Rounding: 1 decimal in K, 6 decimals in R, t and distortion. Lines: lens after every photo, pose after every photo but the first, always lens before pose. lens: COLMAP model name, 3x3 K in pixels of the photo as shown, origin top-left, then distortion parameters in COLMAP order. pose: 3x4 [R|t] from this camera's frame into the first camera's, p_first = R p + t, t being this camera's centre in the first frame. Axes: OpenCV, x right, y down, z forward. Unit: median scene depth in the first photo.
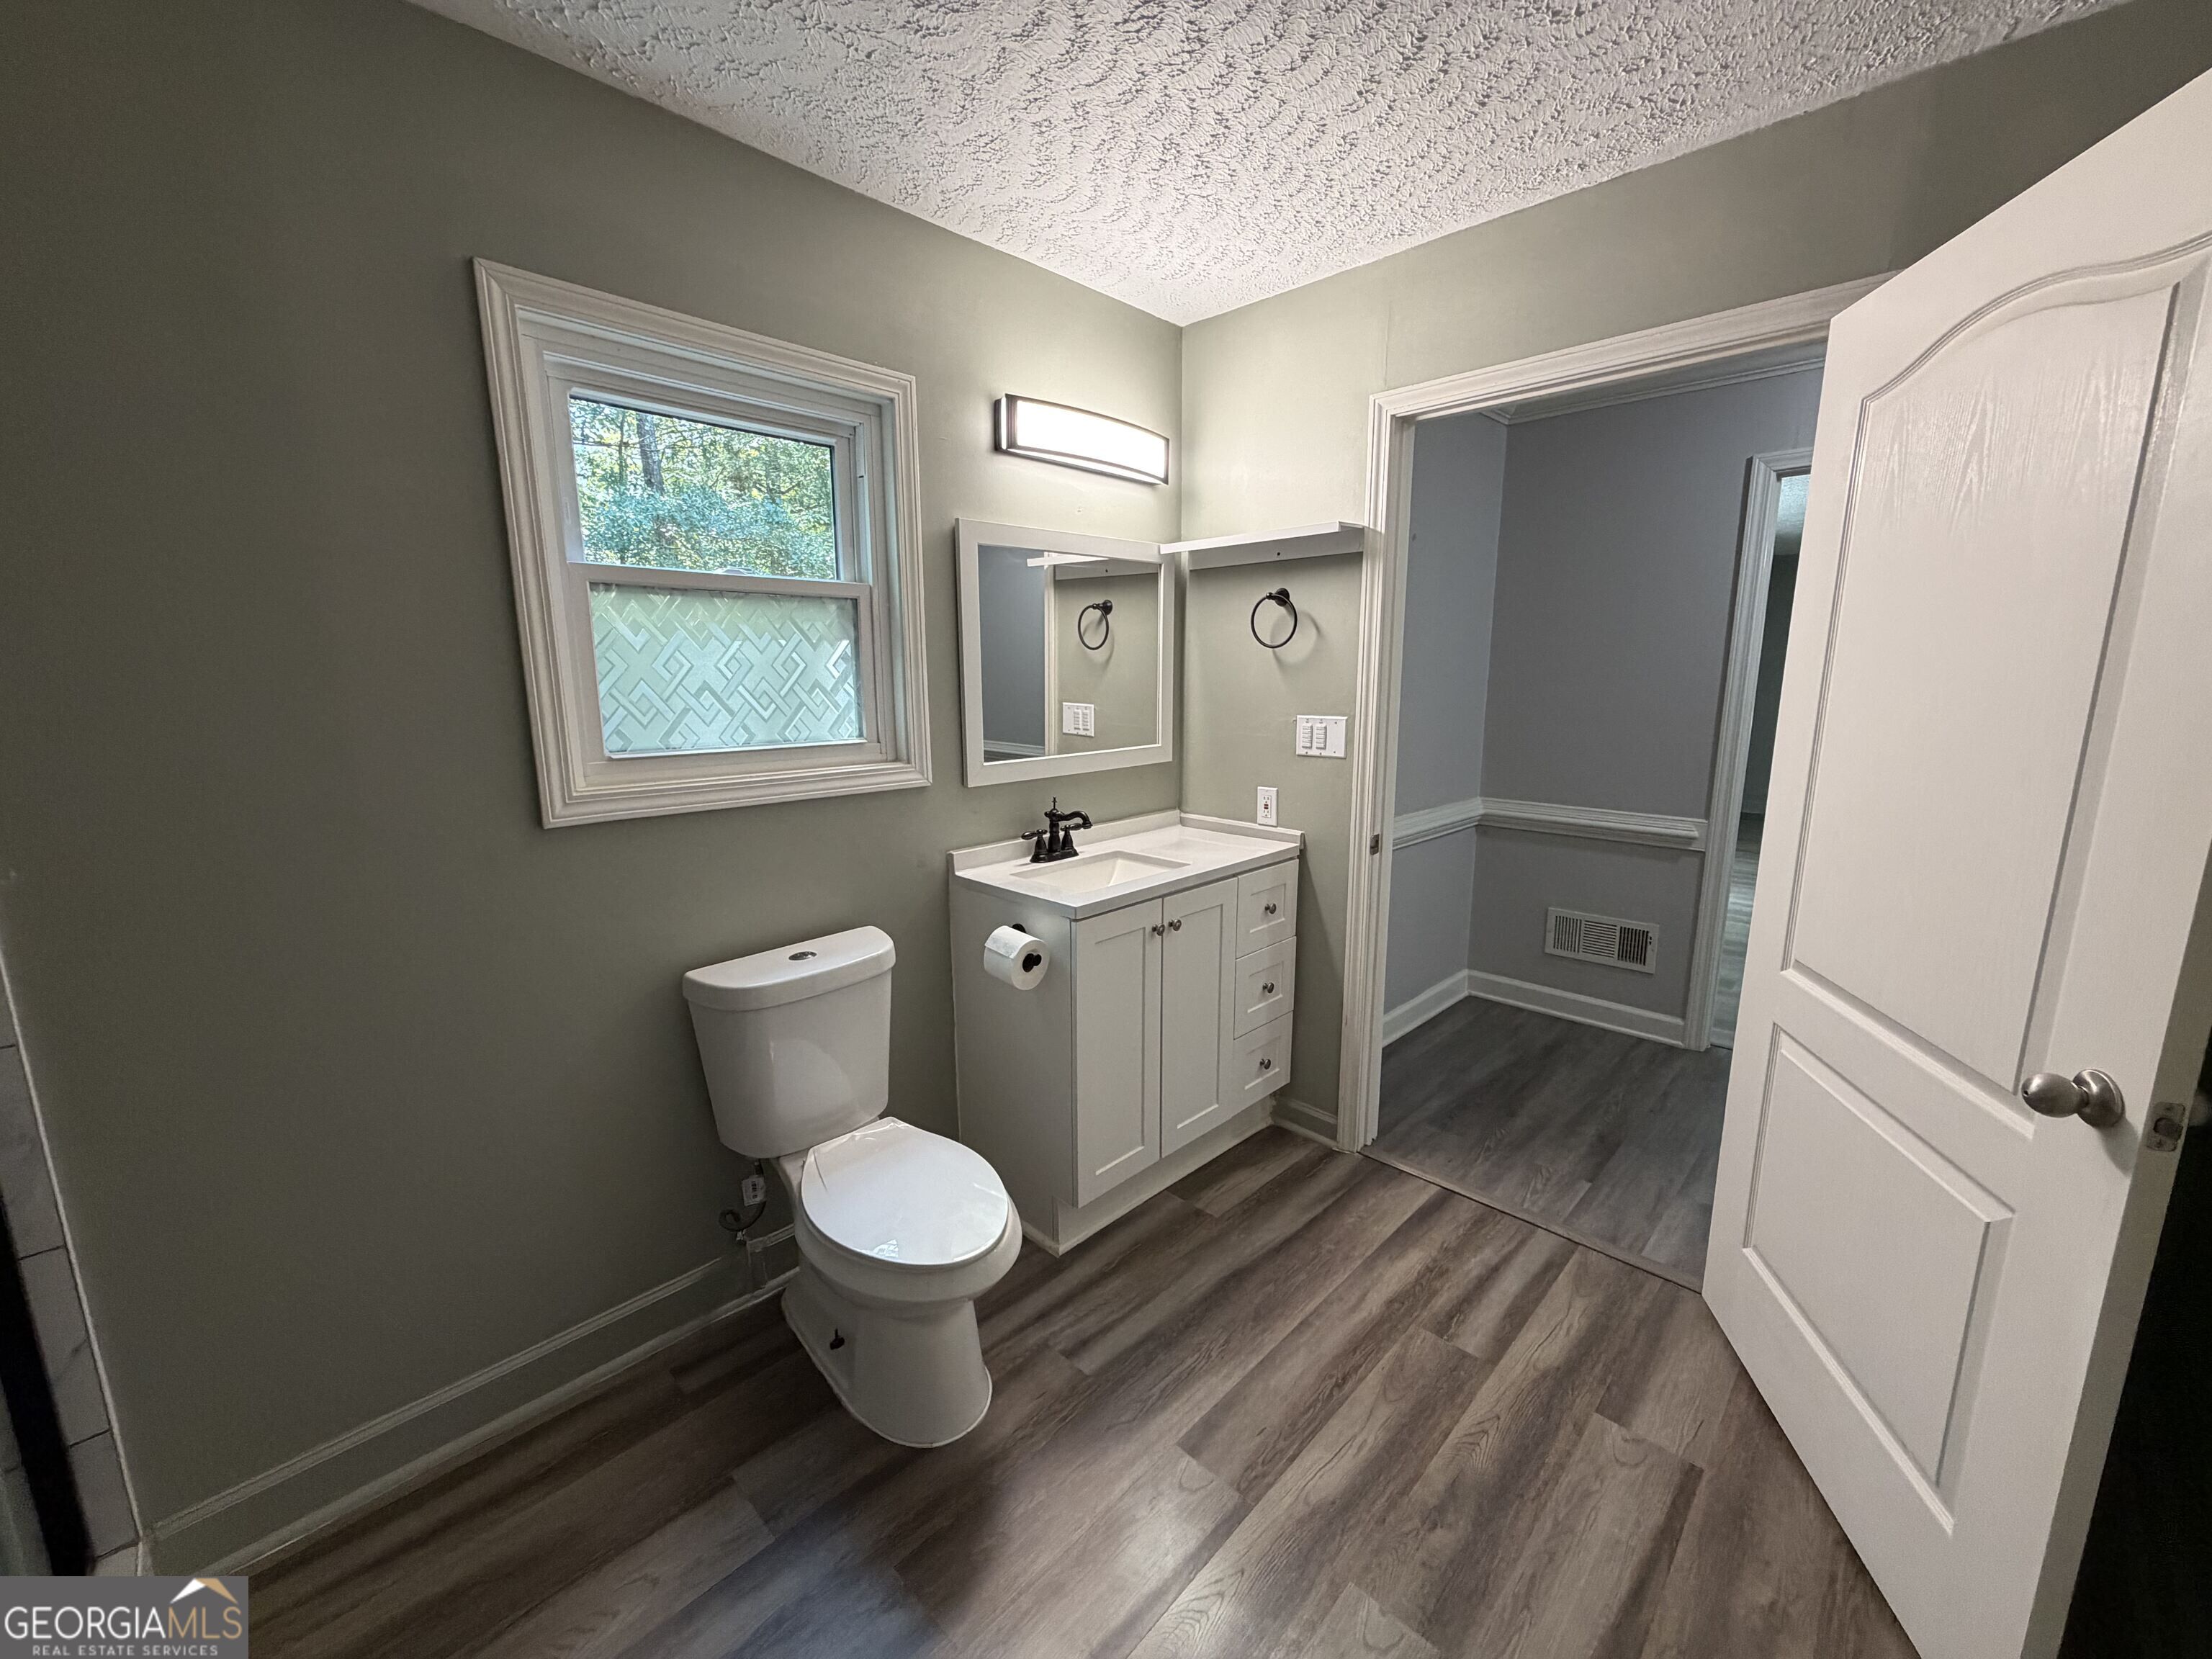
lens RADIAL K [[883.9, 0, 1102.1], [0, 883.9, 825.7], [0, 0, 1]] dist [0.000466, 0.000253]
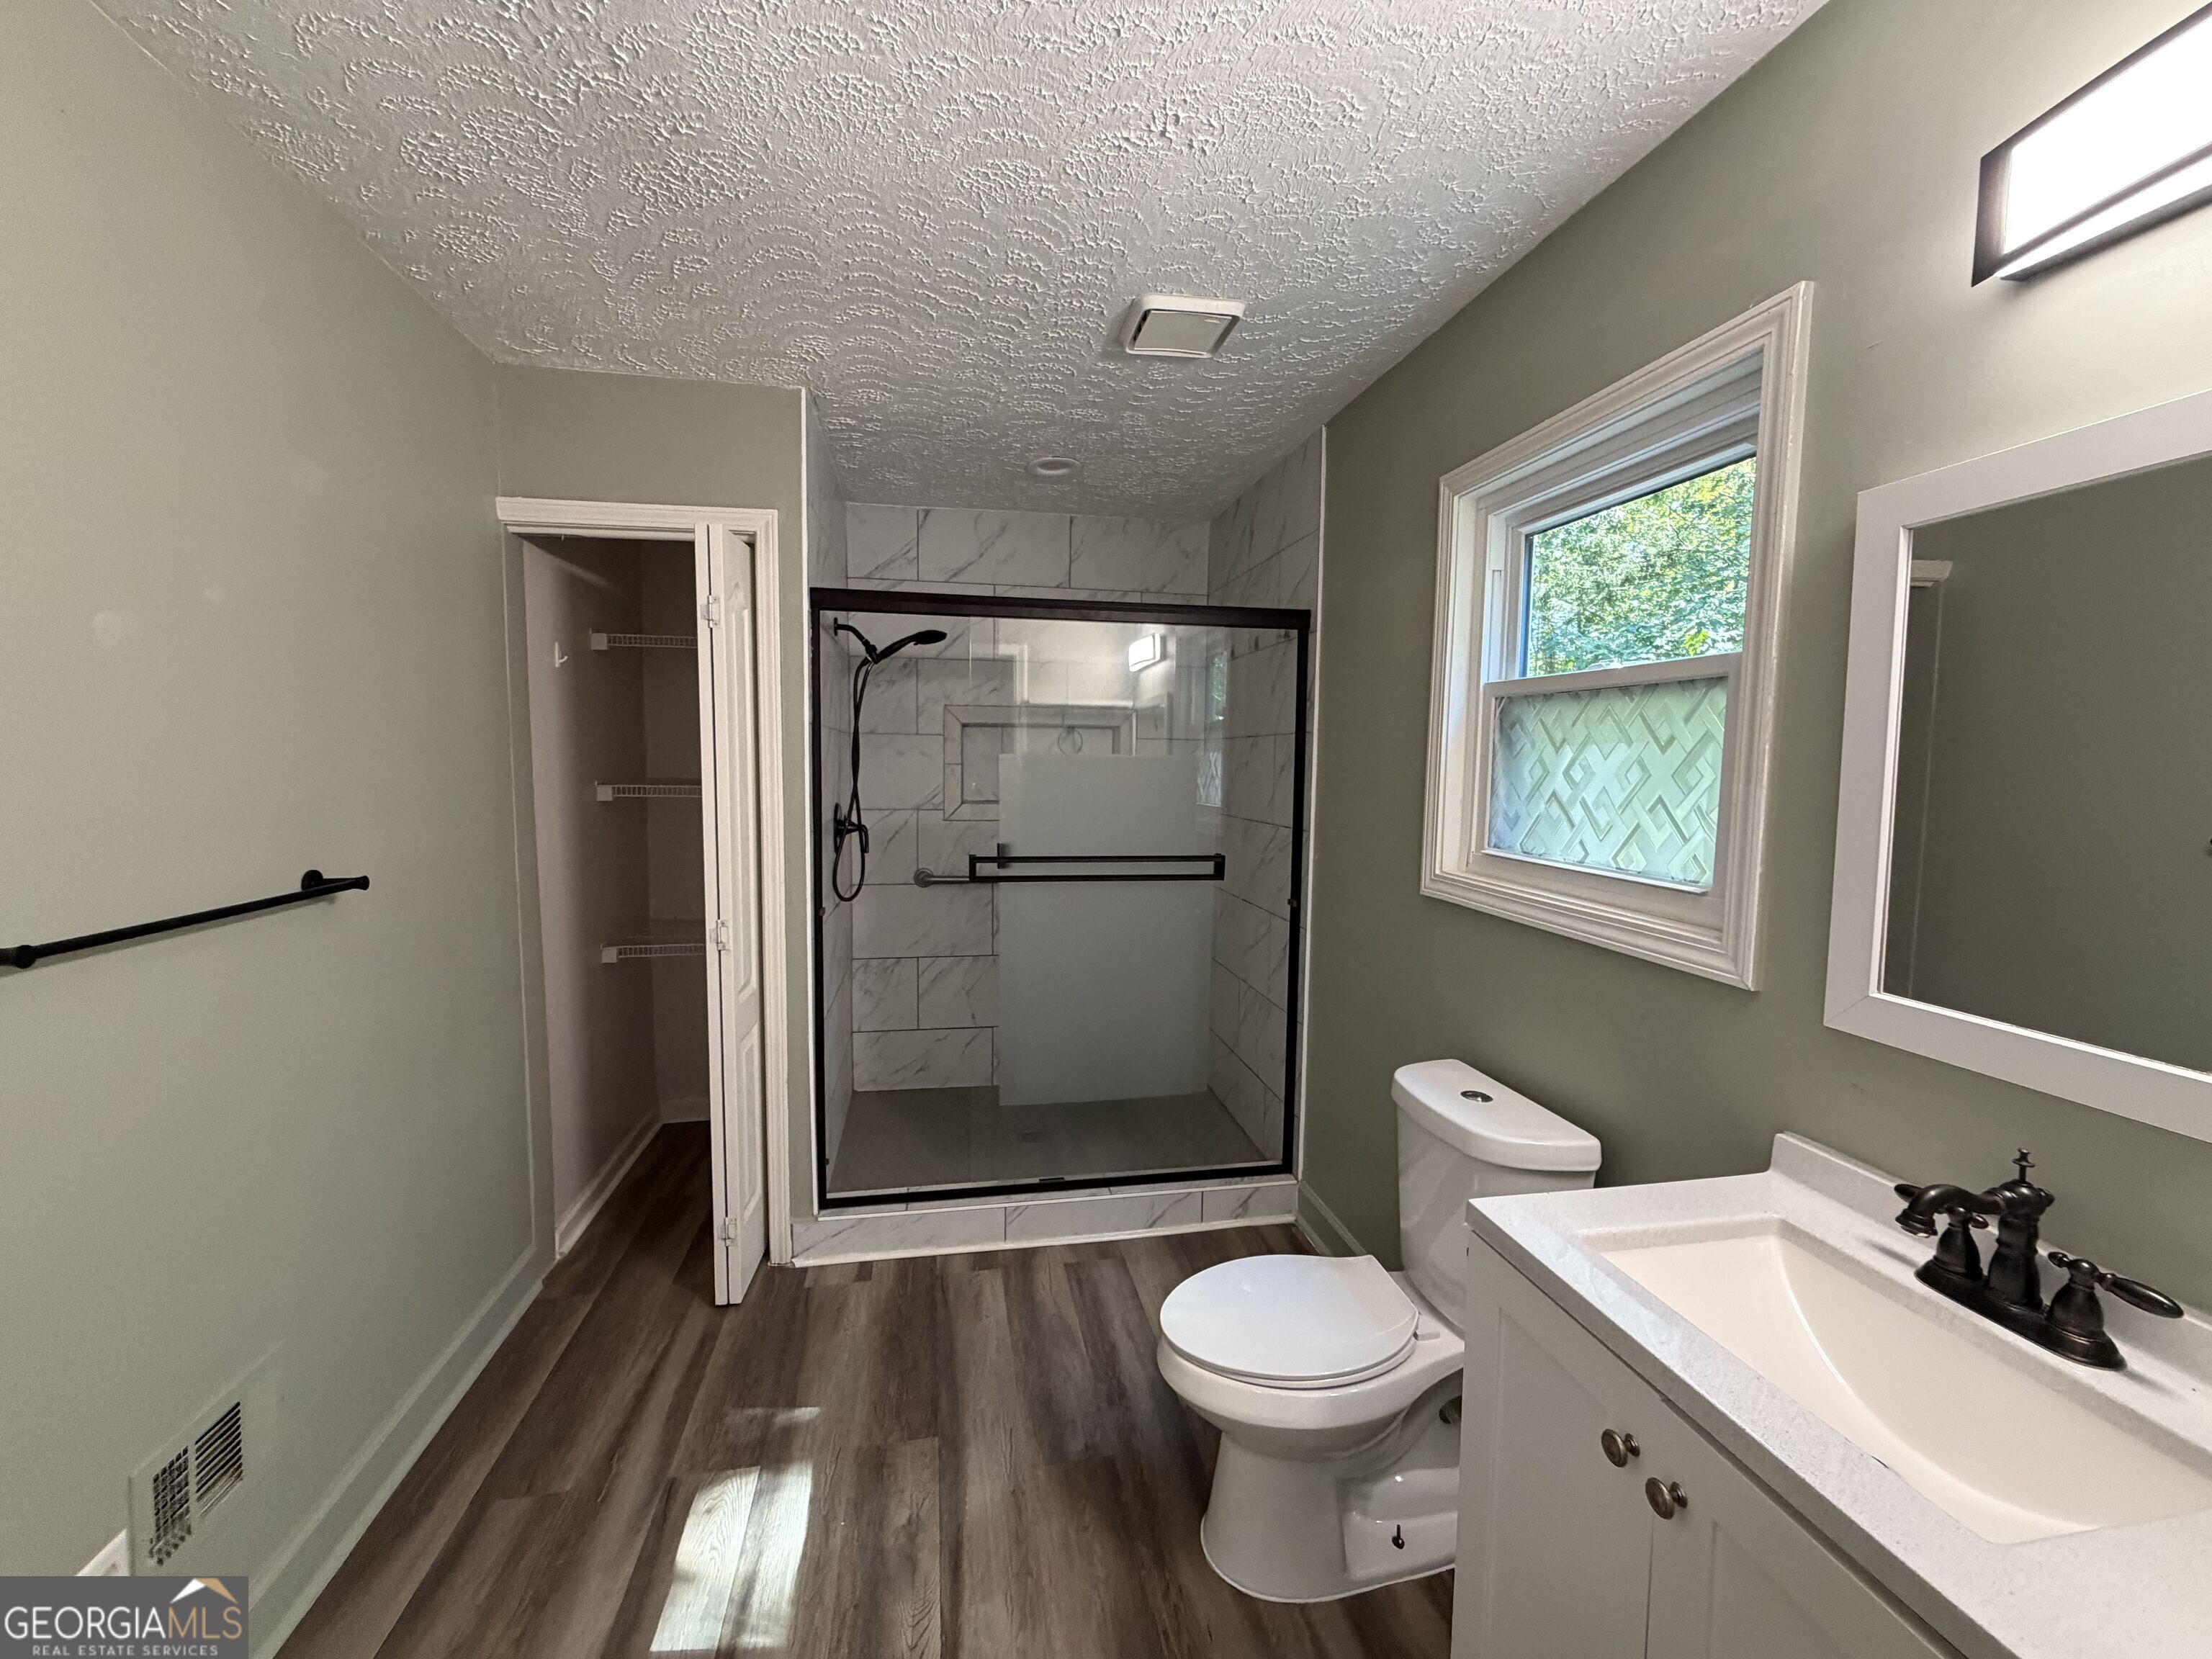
lens RADIAL K [[883.9, 0, 1095.8], [0, 883.9, 831.1], [0, 0, 1]] dist [0.000466, 0.000253]
pose [[-0.576534, 0.070057, -0.814064, 0.582436], [-0.148527, 0.970732, 0.188729, -0.221013], [0.803461, 0.229719, -0.549254, 1.120363]]
